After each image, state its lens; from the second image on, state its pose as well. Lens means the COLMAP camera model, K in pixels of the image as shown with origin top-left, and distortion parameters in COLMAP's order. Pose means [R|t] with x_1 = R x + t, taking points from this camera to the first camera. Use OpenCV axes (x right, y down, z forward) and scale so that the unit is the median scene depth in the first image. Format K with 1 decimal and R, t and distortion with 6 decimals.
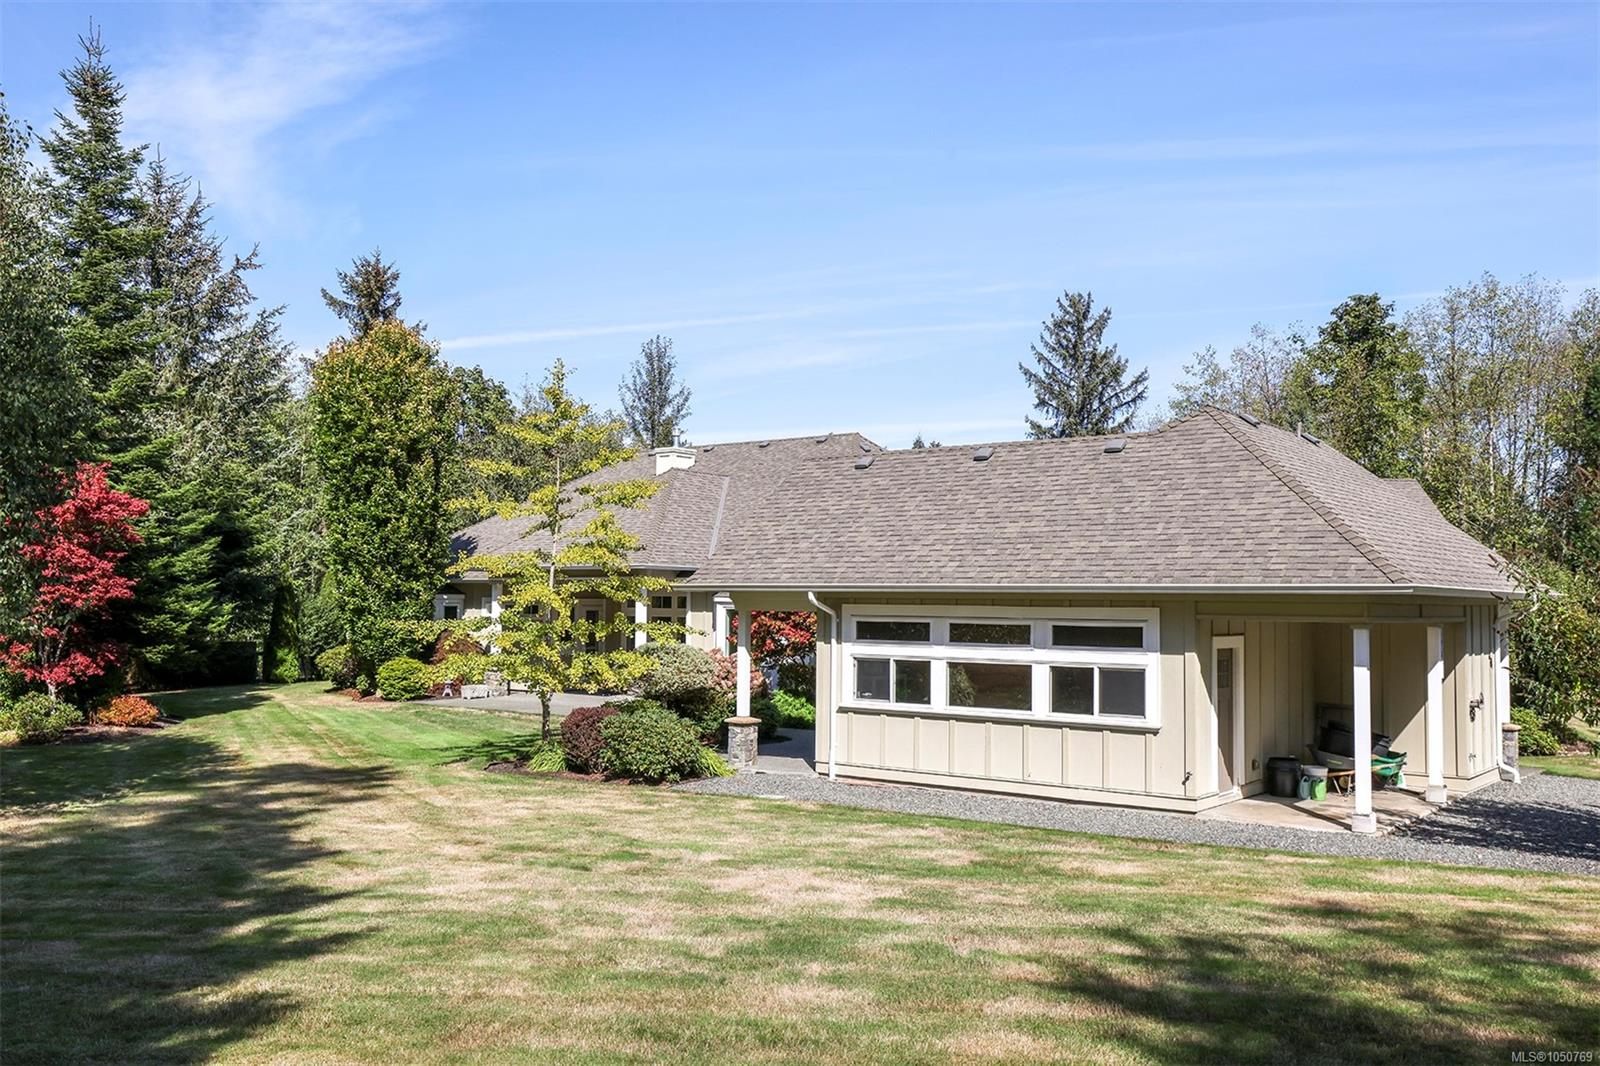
lens RADIAL K [[1416.2, 0, 798.3], [0, 1416.2, 529.2], [0, 0, 1]] dist [0.016518, -0.000181]
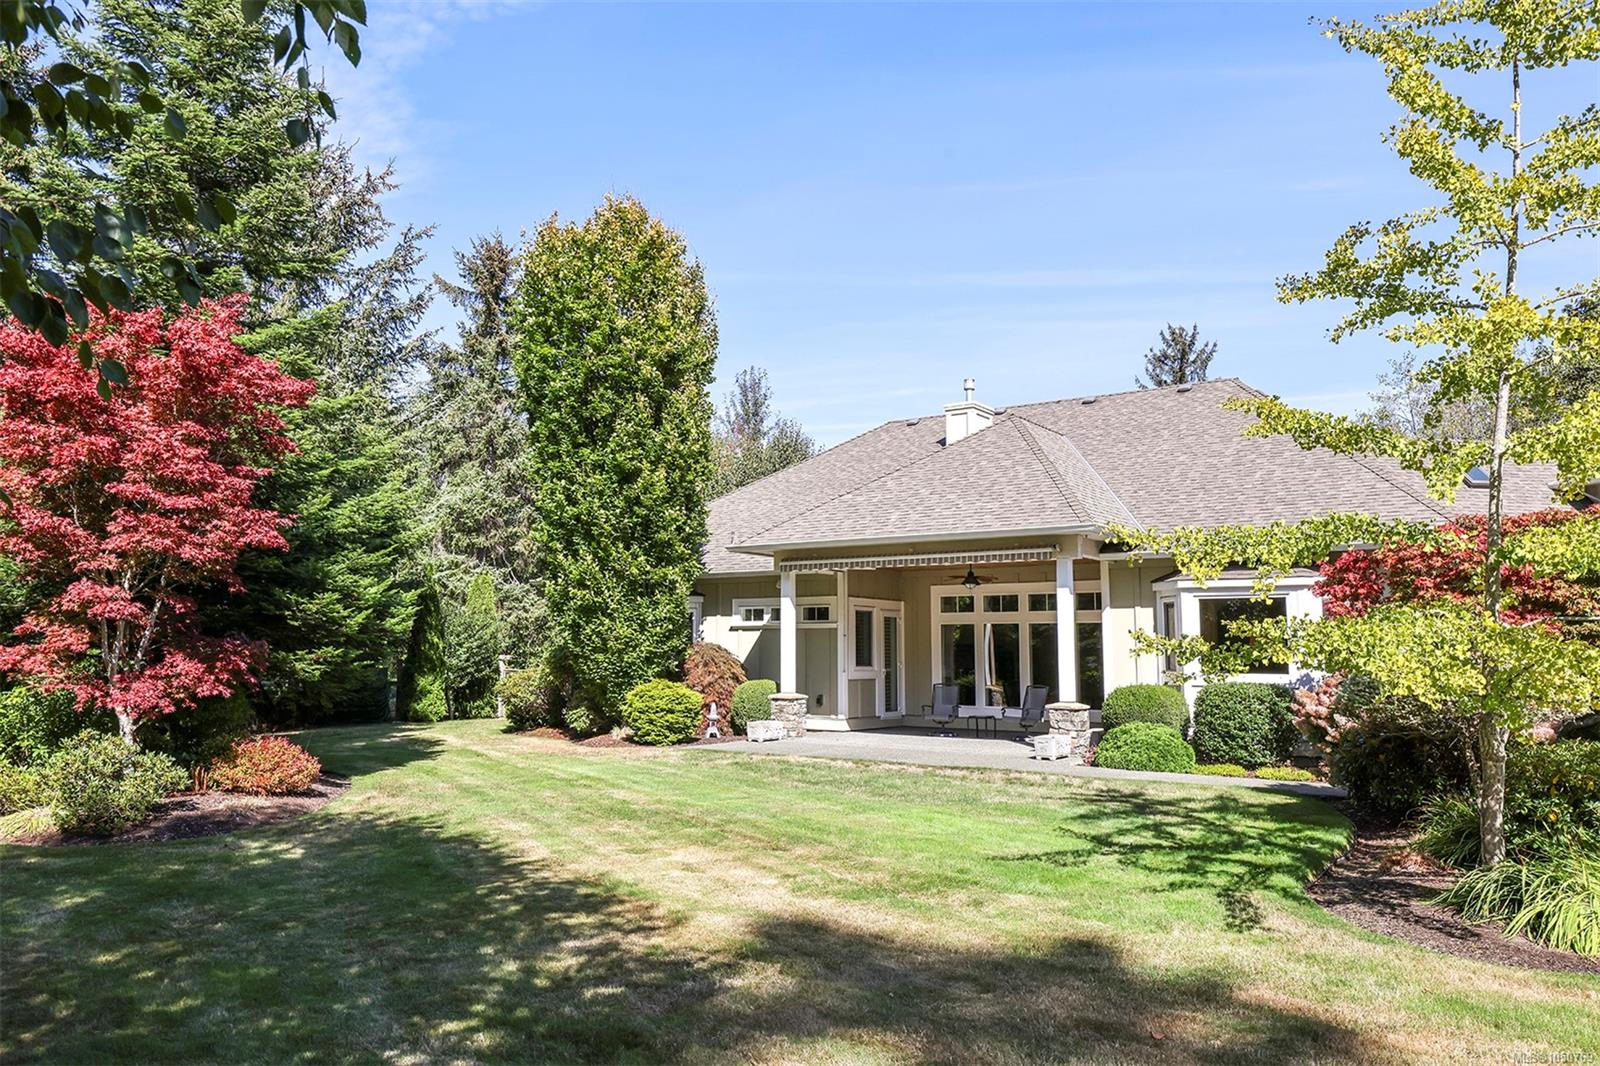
lens RADIAL K [[1201.9, 0, 790.8], [0, 1201.9, 558.1], [0, 0, 1]] dist [0.019865, -0.001765]
pose [[0.999566, 0.003309, 0.029280, -0.233680], [-0.002372, 0.999487, -0.031950, 0.051585], [-0.029371, 0.031867, 0.999060, 0.435211]]
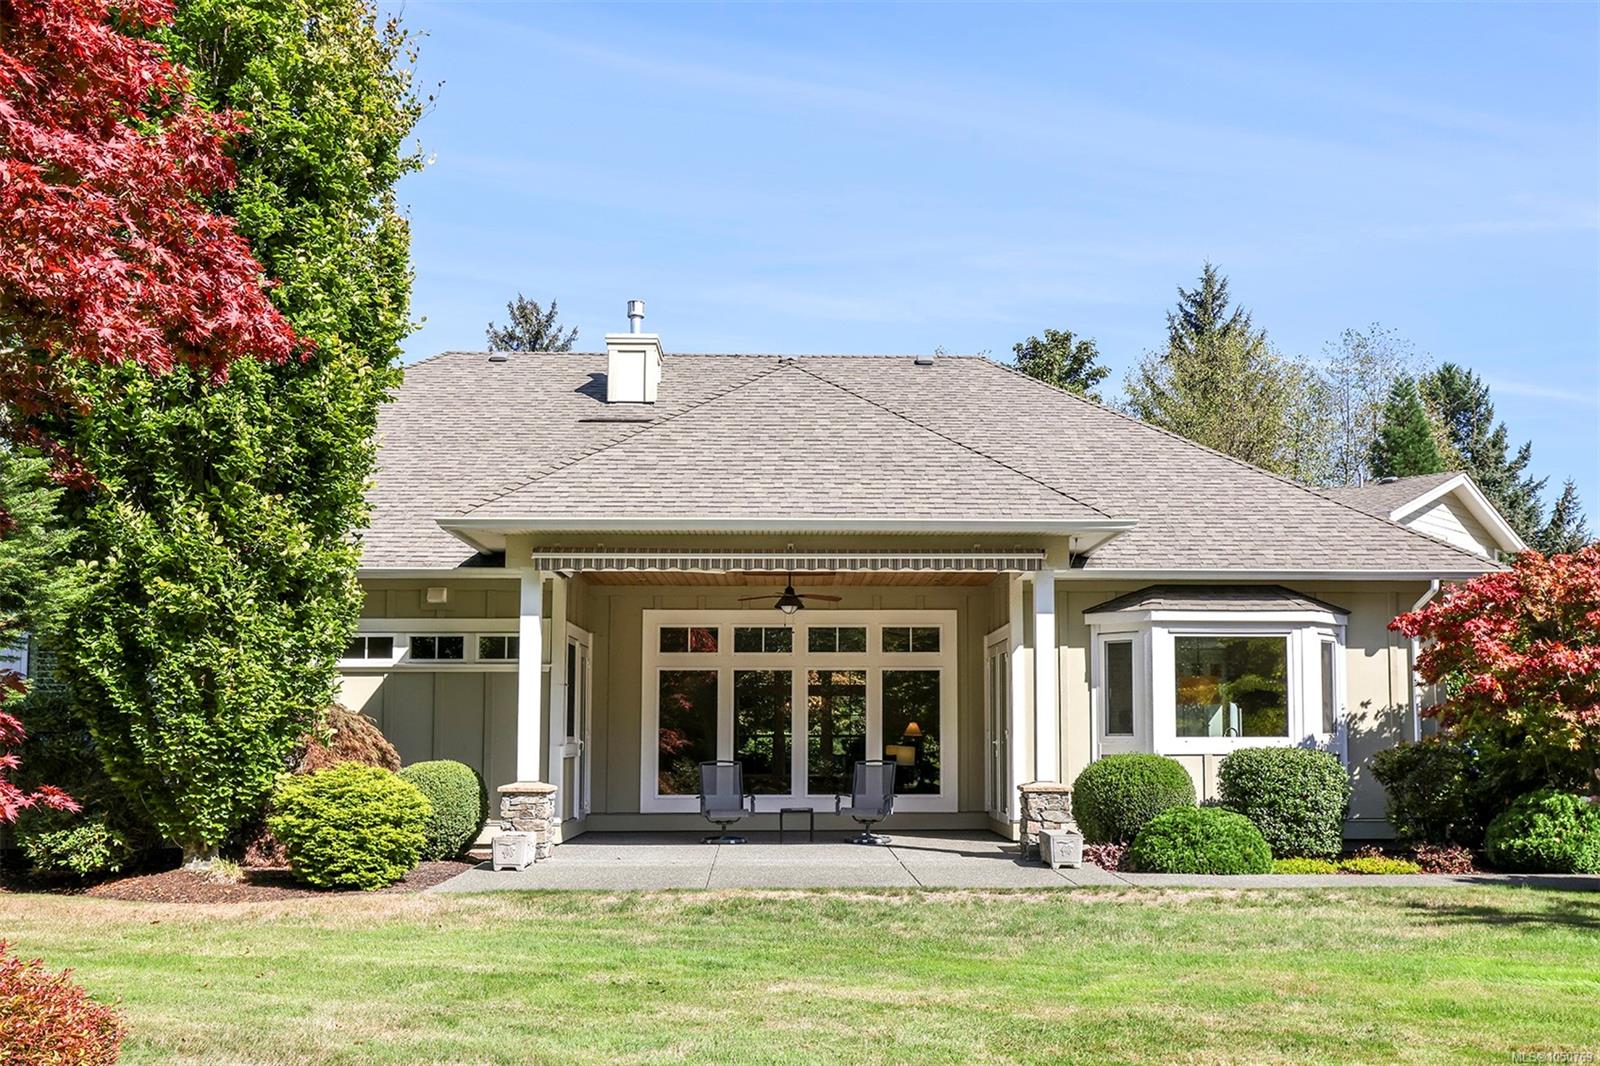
lens RADIAL K [[1505.2, 0, 813.7], [0, 1505.2, 545.6], [0, 0, 1]] dist [-0.012795, 0.000000]
pose [[0.762205, 0.072839, 0.643225, -0.428968], [-0.025647, 0.996267, -0.082427, 0.064899], [-0.646828, 0.046330, 0.761227, 0.642756]]
